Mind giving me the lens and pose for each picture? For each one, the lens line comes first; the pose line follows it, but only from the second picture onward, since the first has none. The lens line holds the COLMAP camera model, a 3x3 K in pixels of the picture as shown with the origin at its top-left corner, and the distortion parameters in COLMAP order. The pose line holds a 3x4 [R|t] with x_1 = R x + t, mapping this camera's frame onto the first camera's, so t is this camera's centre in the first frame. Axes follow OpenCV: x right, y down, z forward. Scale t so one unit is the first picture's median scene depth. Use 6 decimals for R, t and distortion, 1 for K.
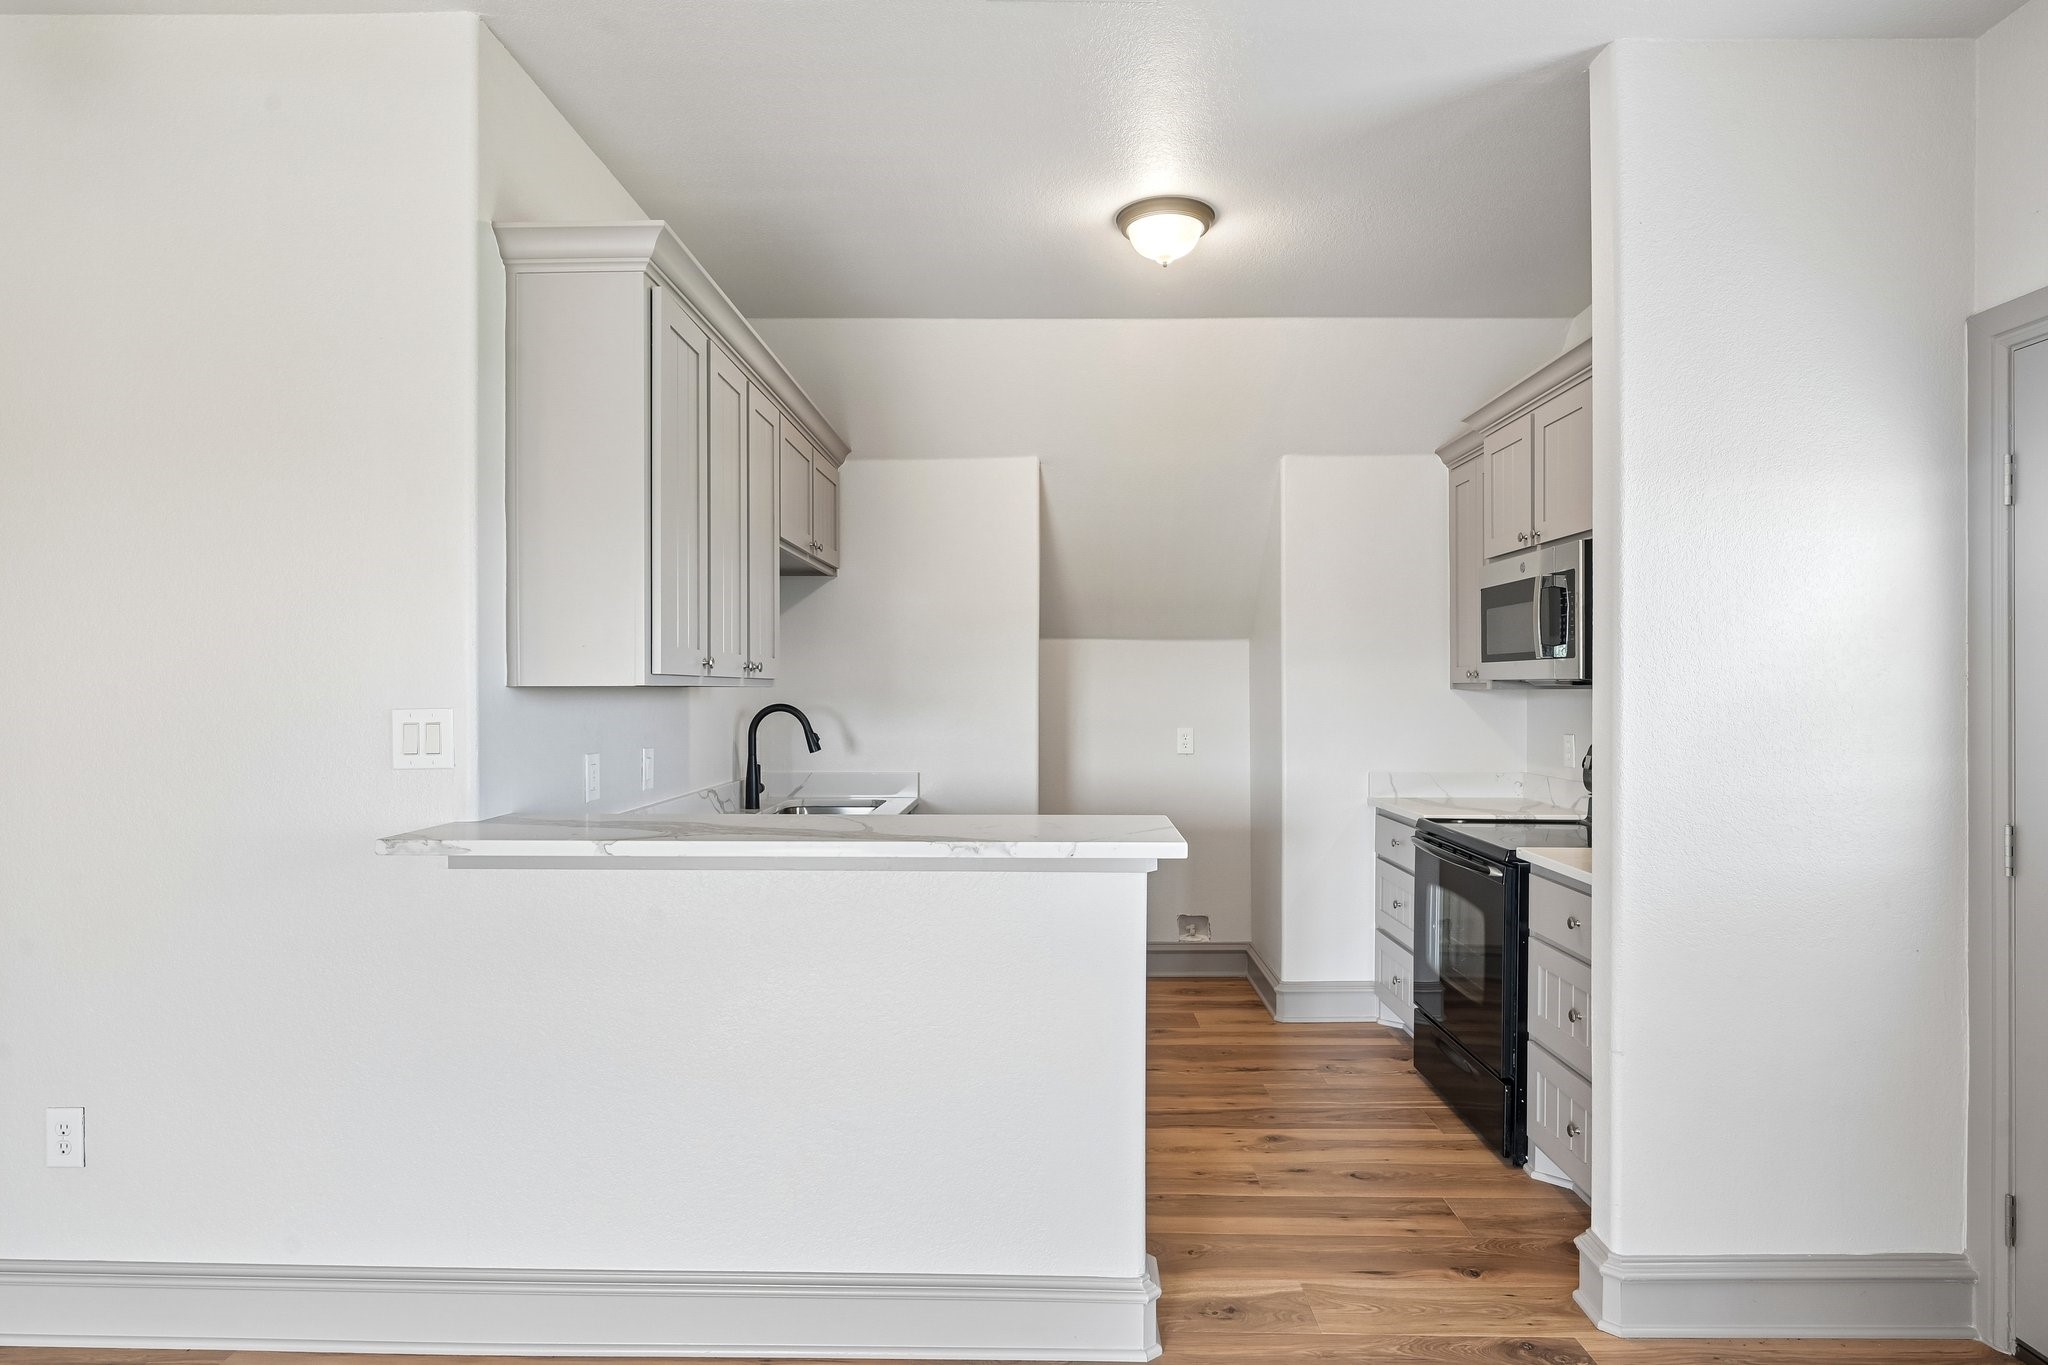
lens RADIAL K [[1149.7, 0, 1026.8], [0, 1149.7, 690.0], [0, 0, 1]] dist [0.027681, 0.000228]
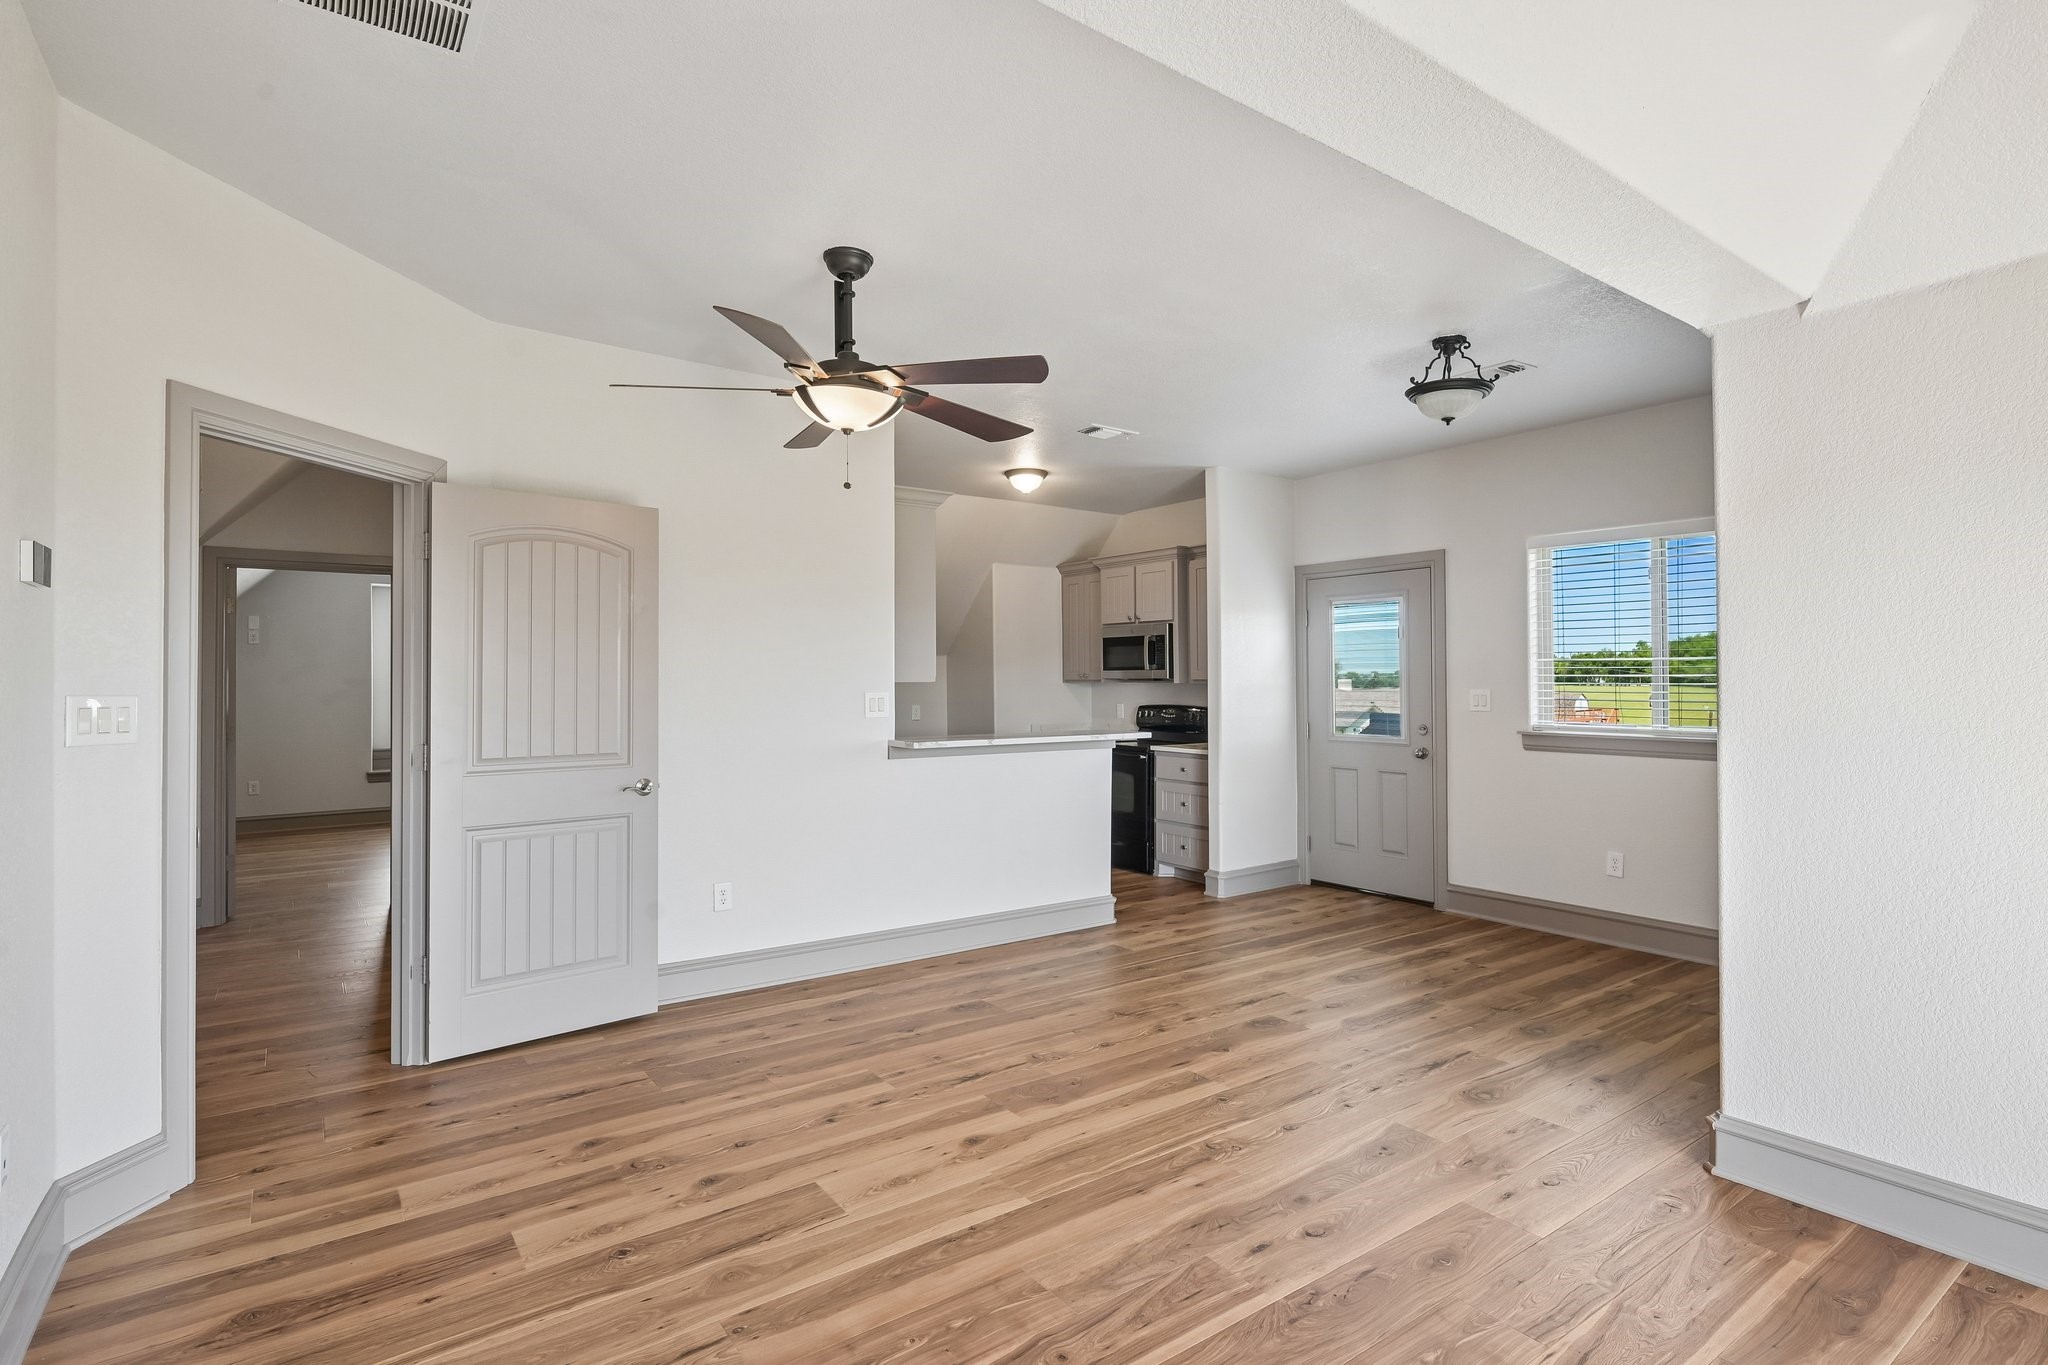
lens RADIAL K [[996.8, 0, 1023.2], [0, 996.8, 676.4], [0, 0, 1]] dist [-0.001006, -0.000013]
pose [[0.805331, 0.003539, 0.592815, -1.199839], [-0.001532, 0.999991, -0.003889, -0.006098], [-0.592823, 0.002223, 0.805330, -0.637220]]
